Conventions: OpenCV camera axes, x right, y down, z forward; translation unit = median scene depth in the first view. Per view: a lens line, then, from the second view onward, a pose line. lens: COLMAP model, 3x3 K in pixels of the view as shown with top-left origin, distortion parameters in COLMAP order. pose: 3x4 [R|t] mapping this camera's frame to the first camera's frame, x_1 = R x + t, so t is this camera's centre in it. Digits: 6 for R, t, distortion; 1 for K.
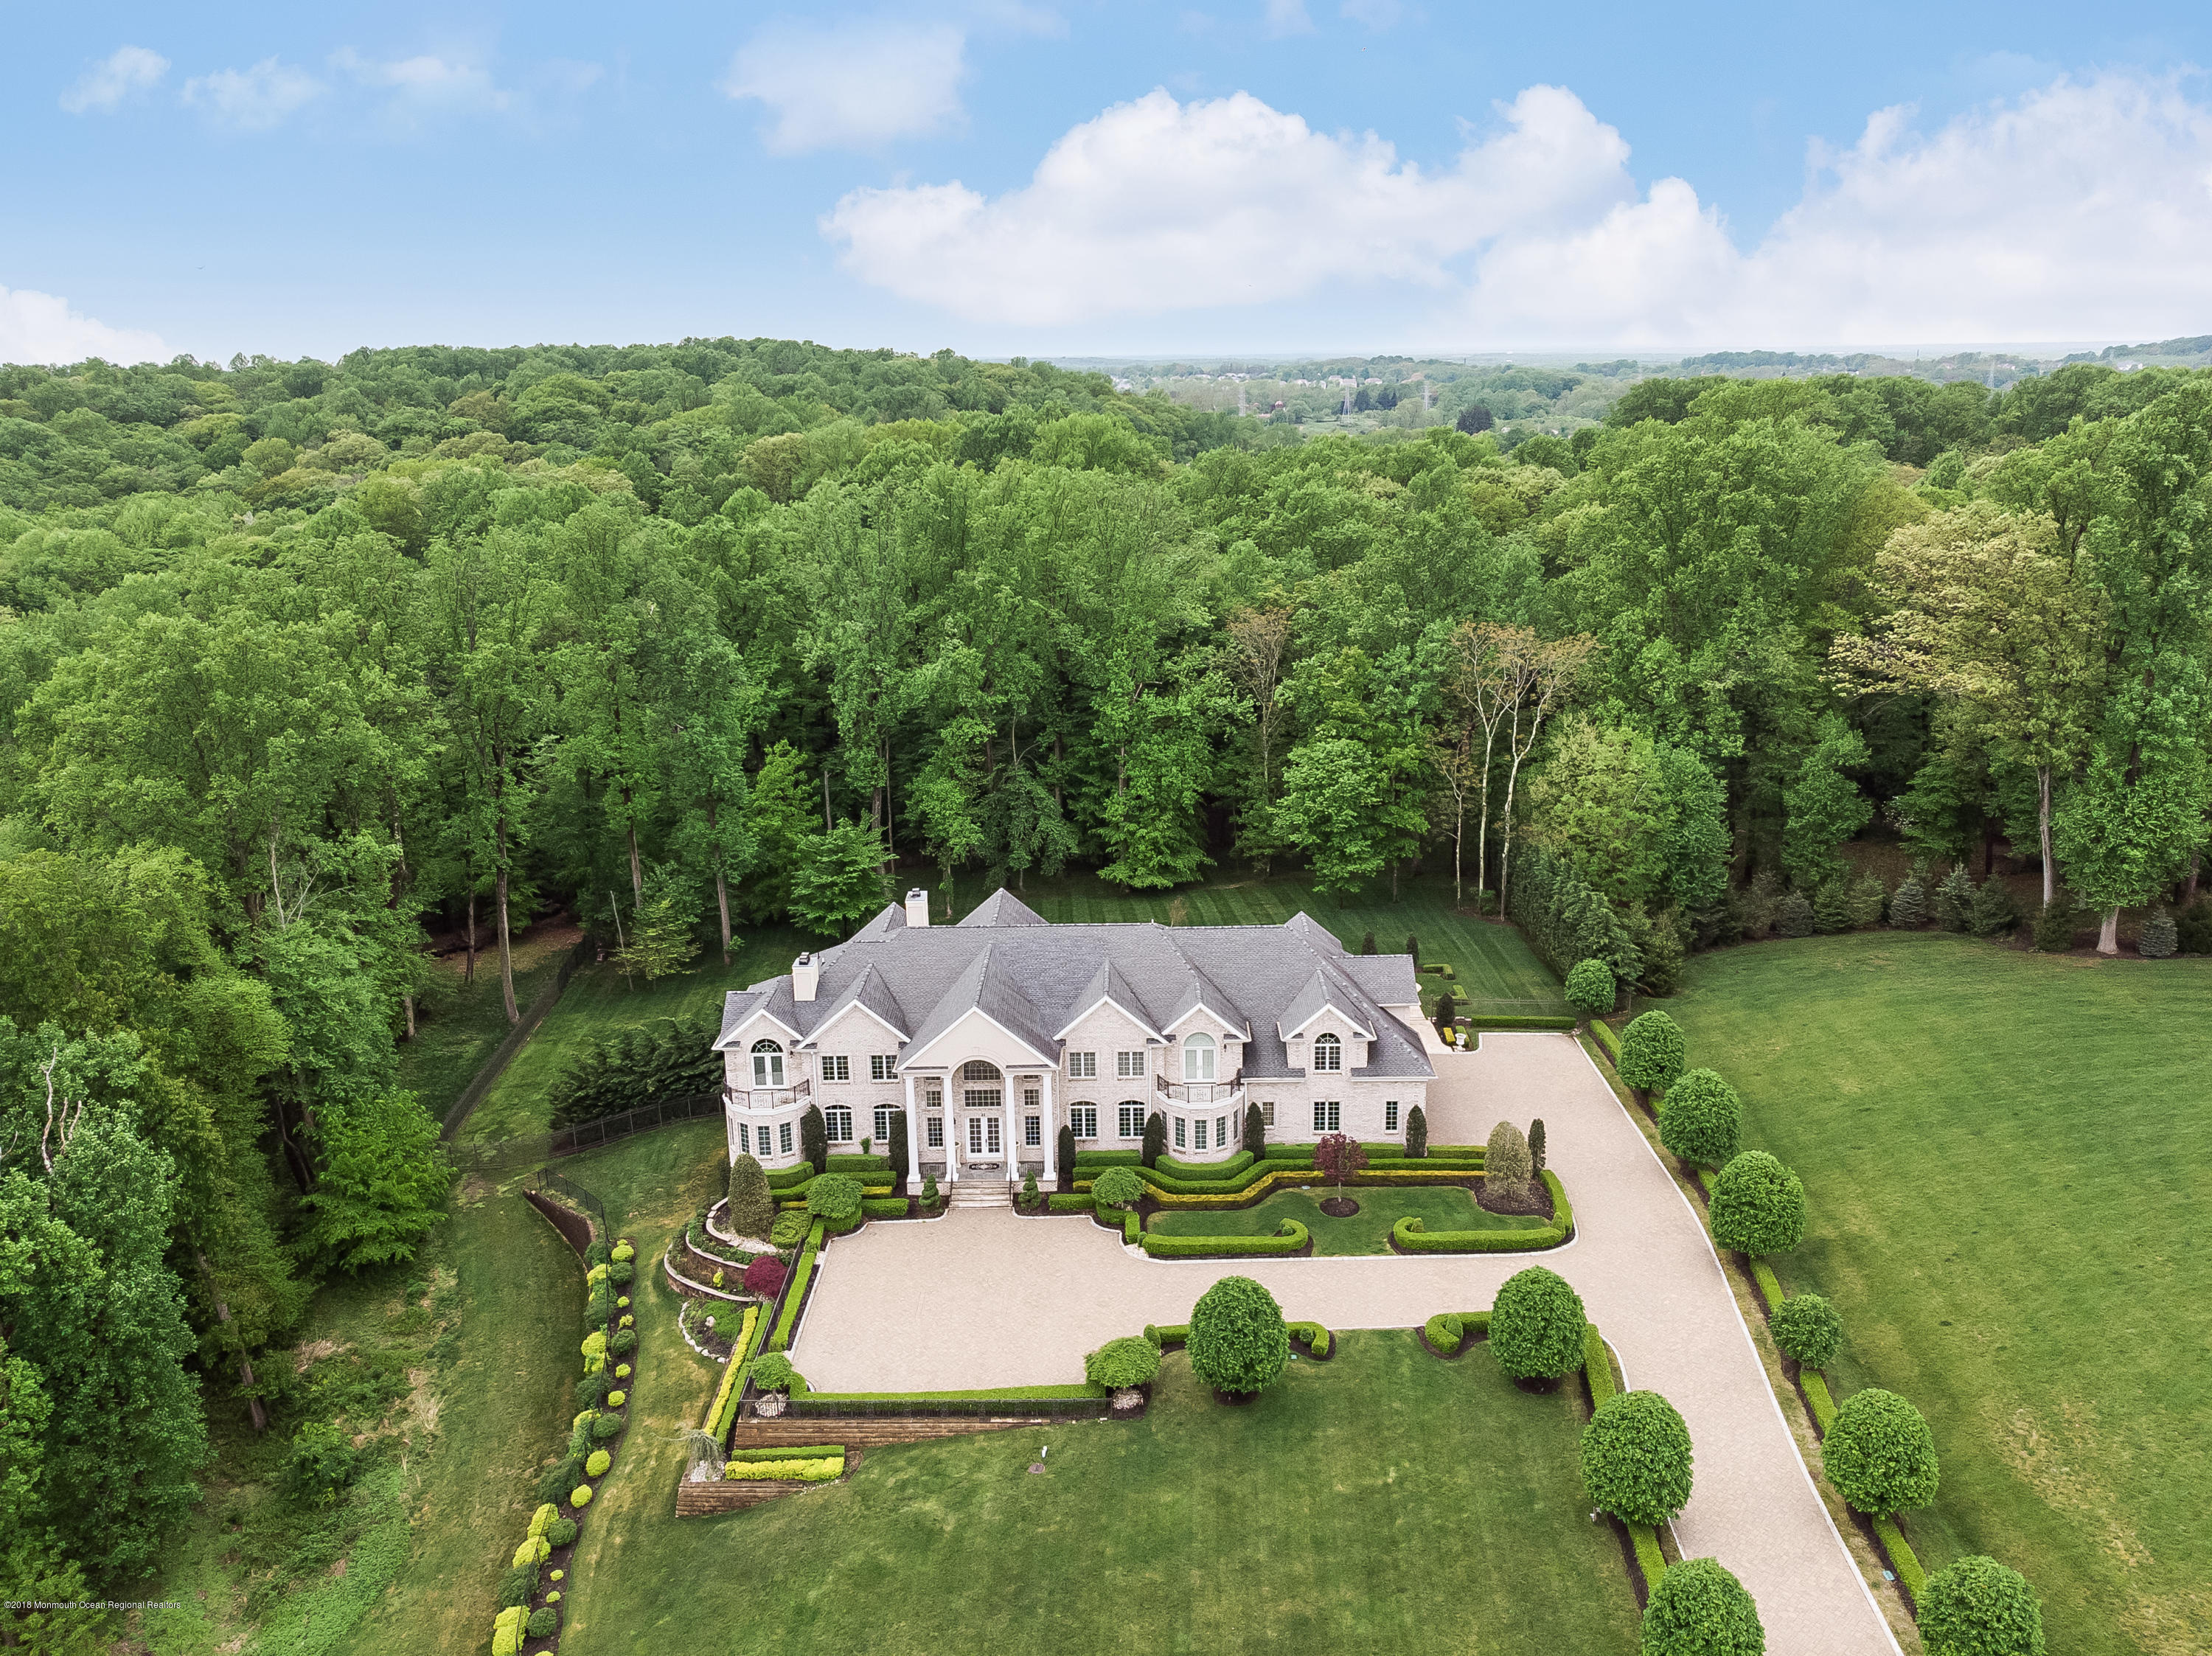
lens RADIAL K [[1665.1, 0, 1106.0], [0, 1665.1, 828.0], [0, 0, 1]] dist [0.013001, -0.001273]
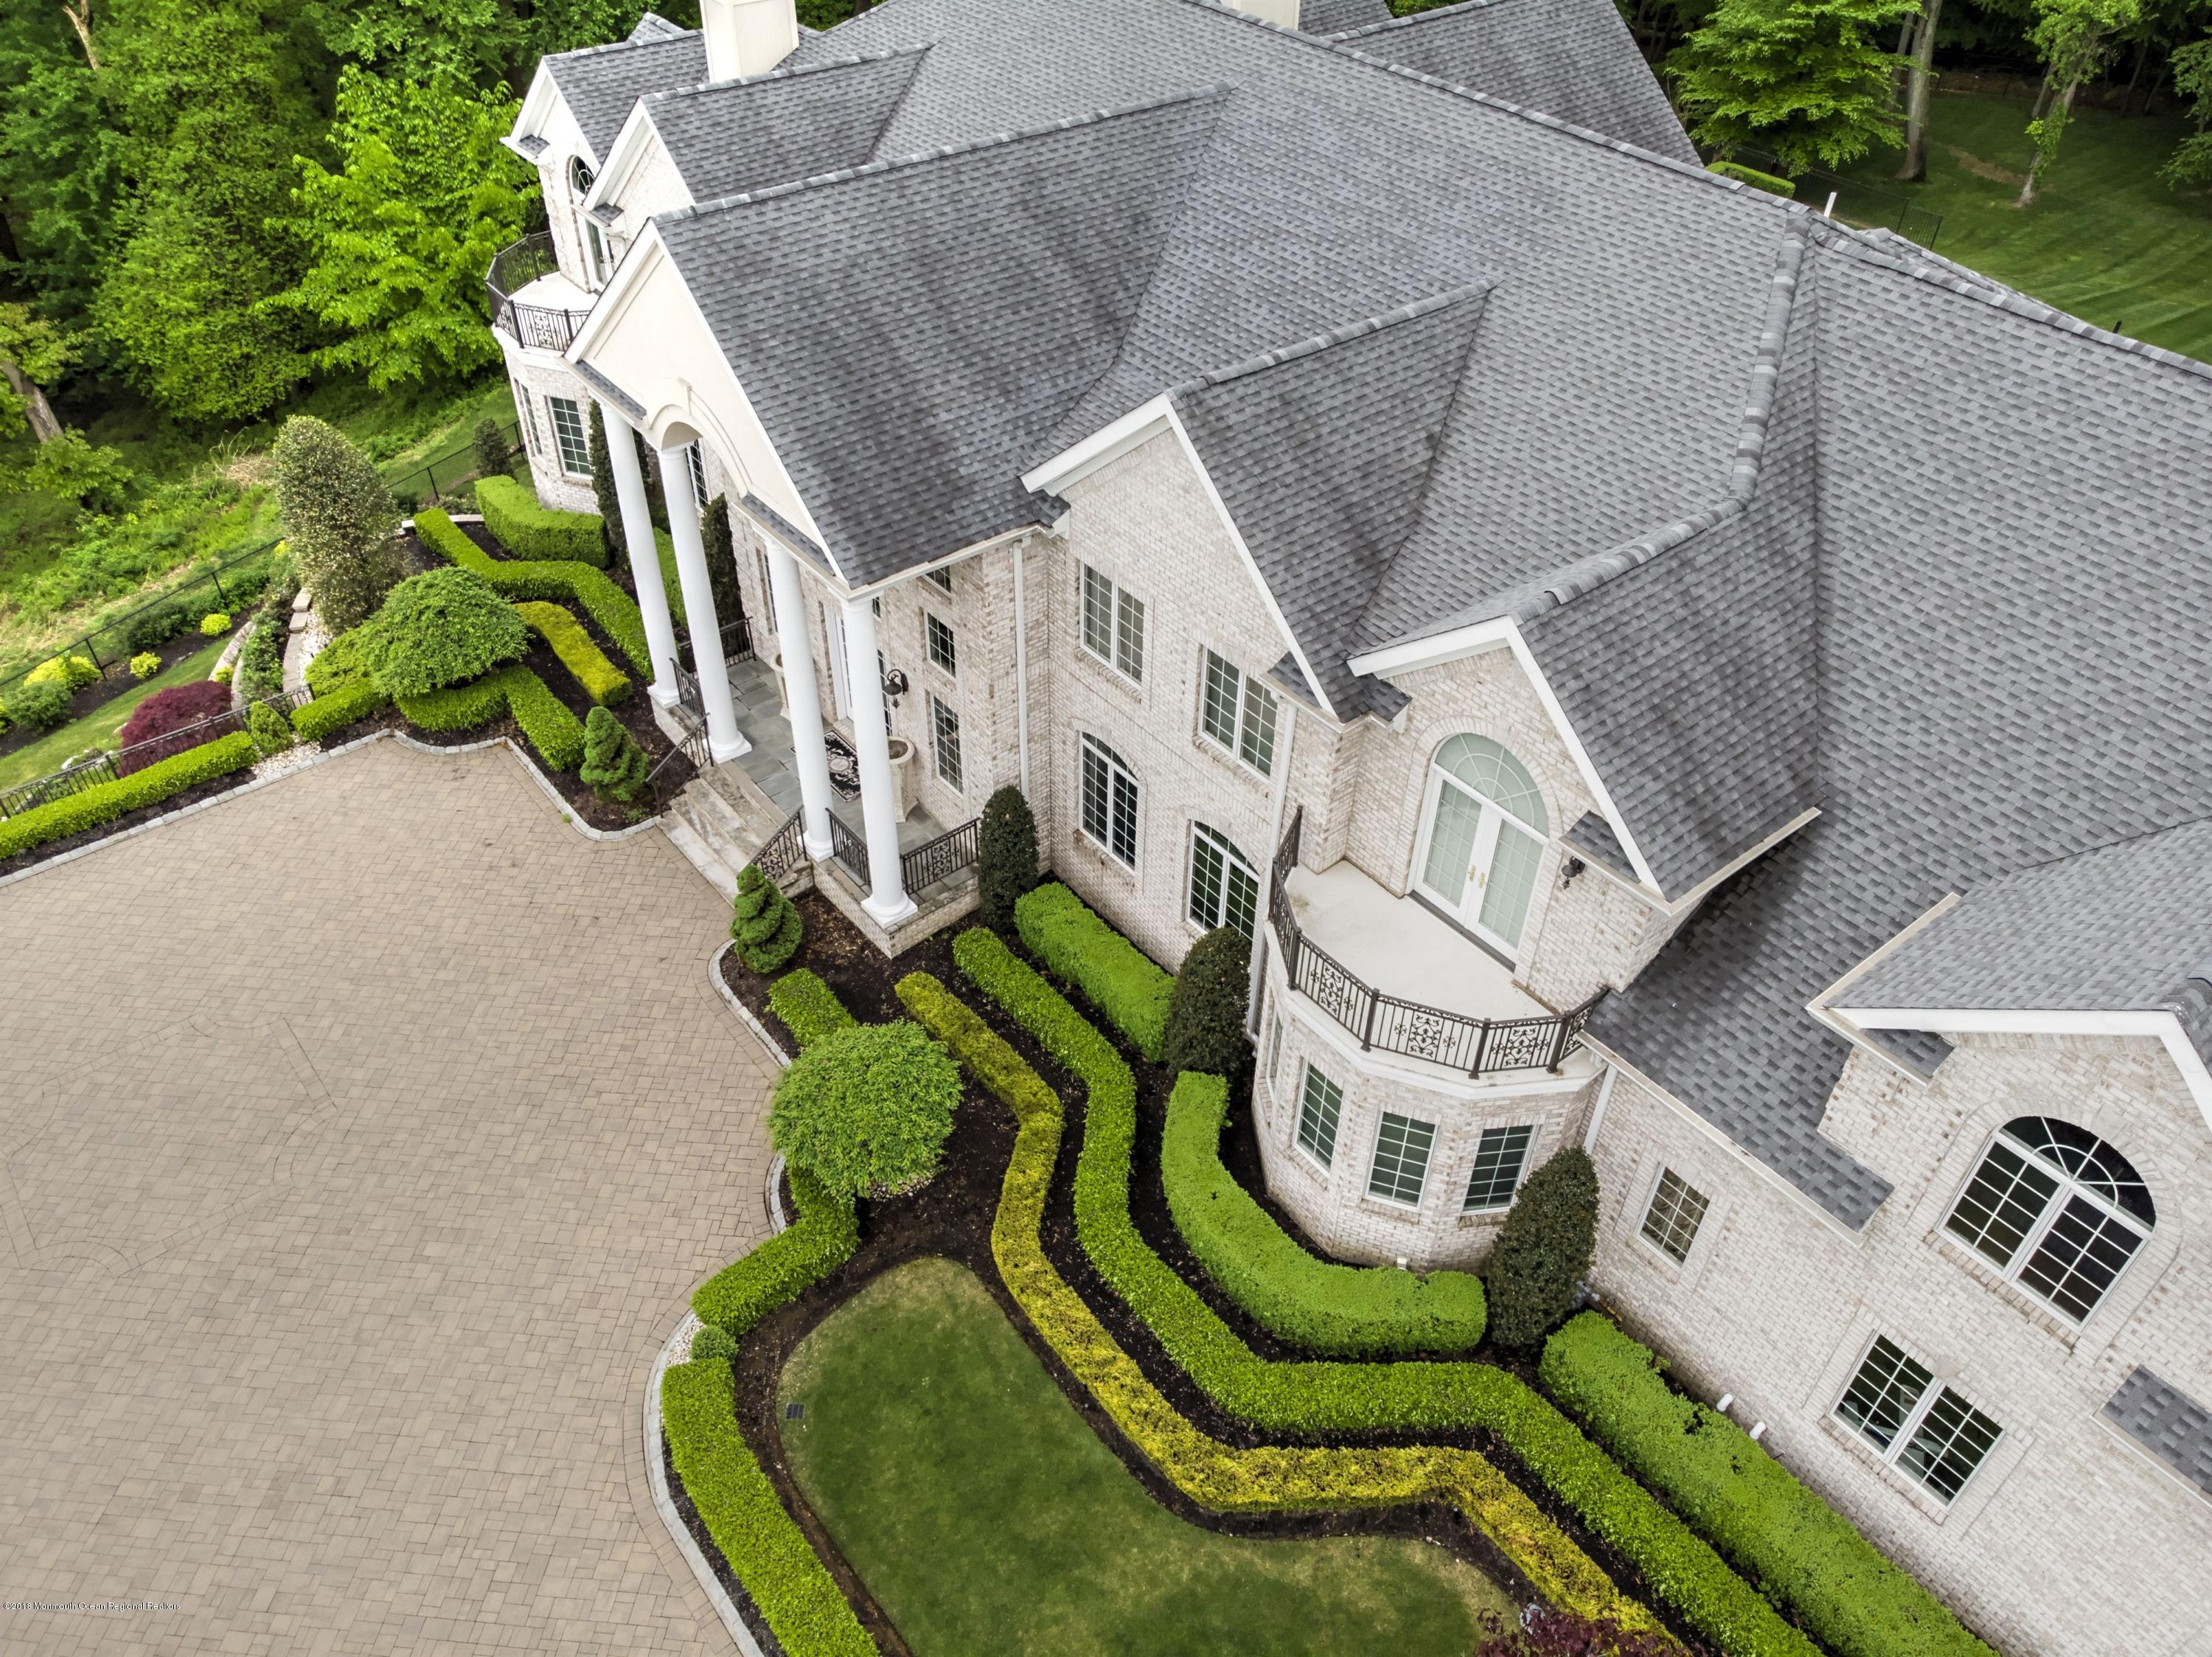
lens RADIAL K [[1665.2, 0, 1106.0], [0, 1665.2, 828.5], [0, 0, 1]] dist [0.013001, -0.001273]
pose [[0.633650, 0.529399, -0.564114, 0.147406], [-0.225296, 0.823859, 0.520094, 0.034134], [0.740088, -0.202465, 0.641310, 0.823859]]
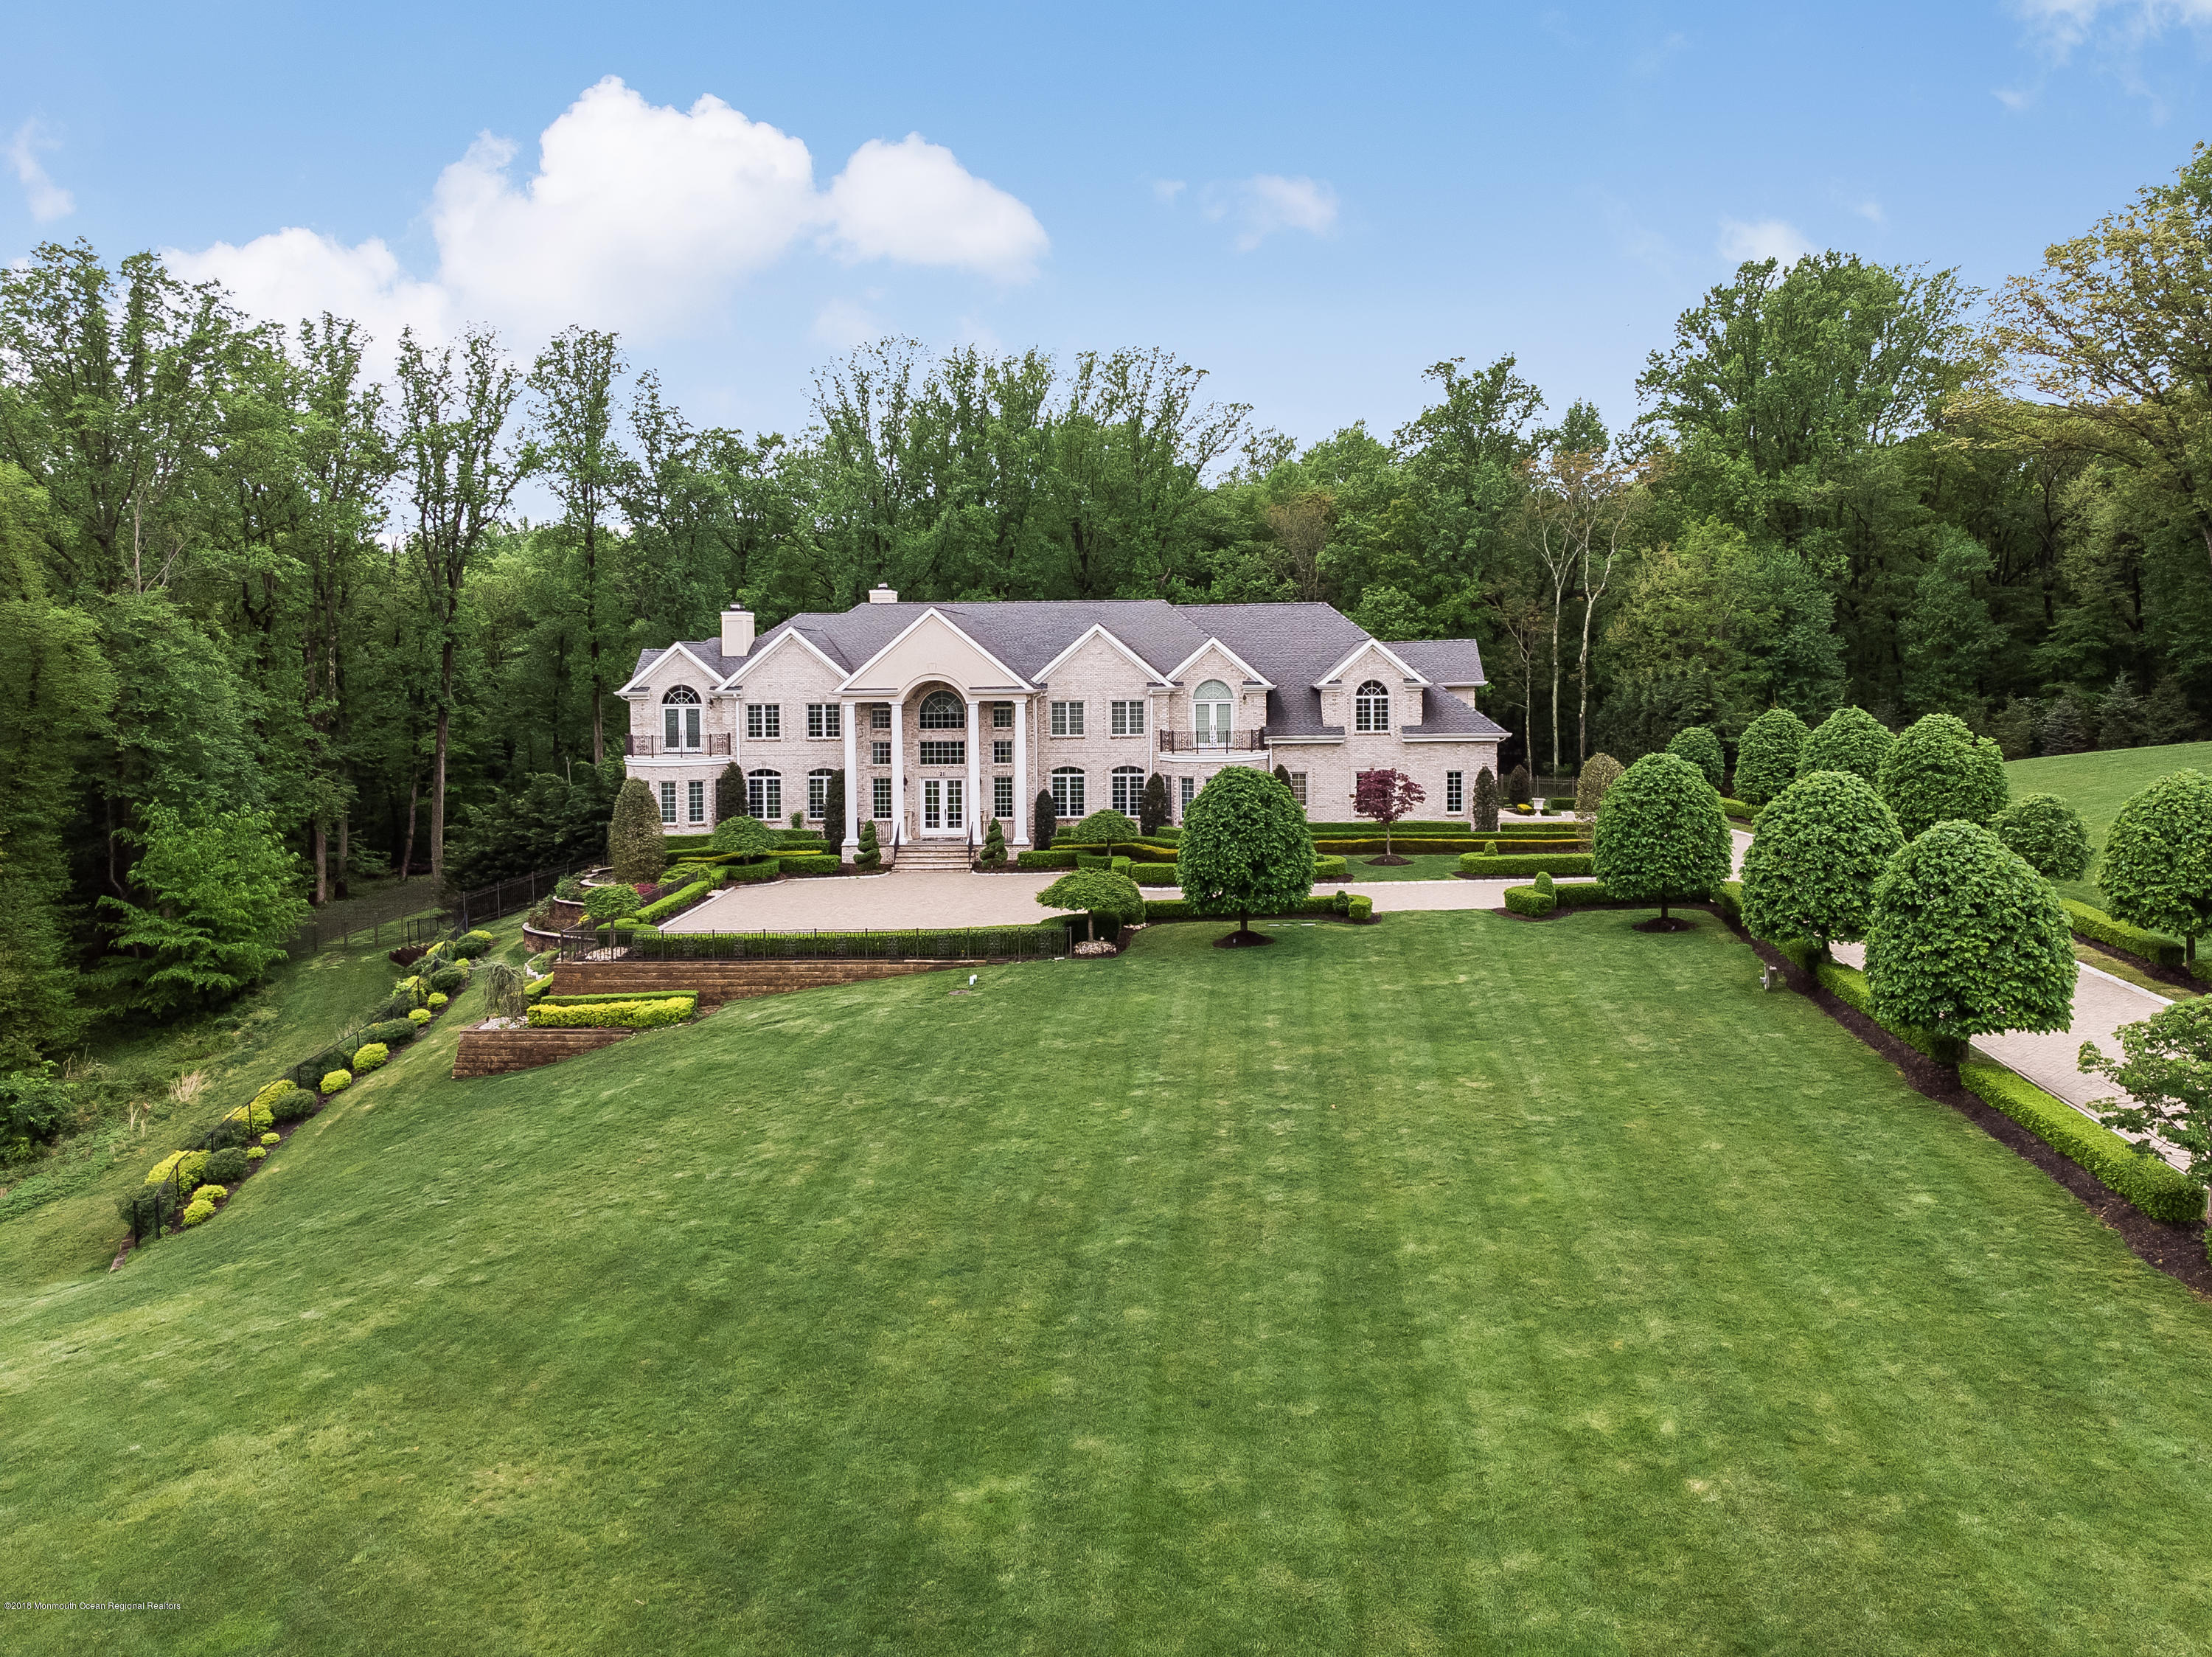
lens RADIAL K [[1661.0, 0, 1118.4], [0, 1661.0, 697.6], [0, 0, 1]] dist [0.006118, 0.003401]
pose [[0.999490, 0.008054, -0.030903, 0.035186], [-0.014885, 0.973618, -0.227697, 0.314475], [0.028254, 0.228041, 0.973242, 0.214744]]
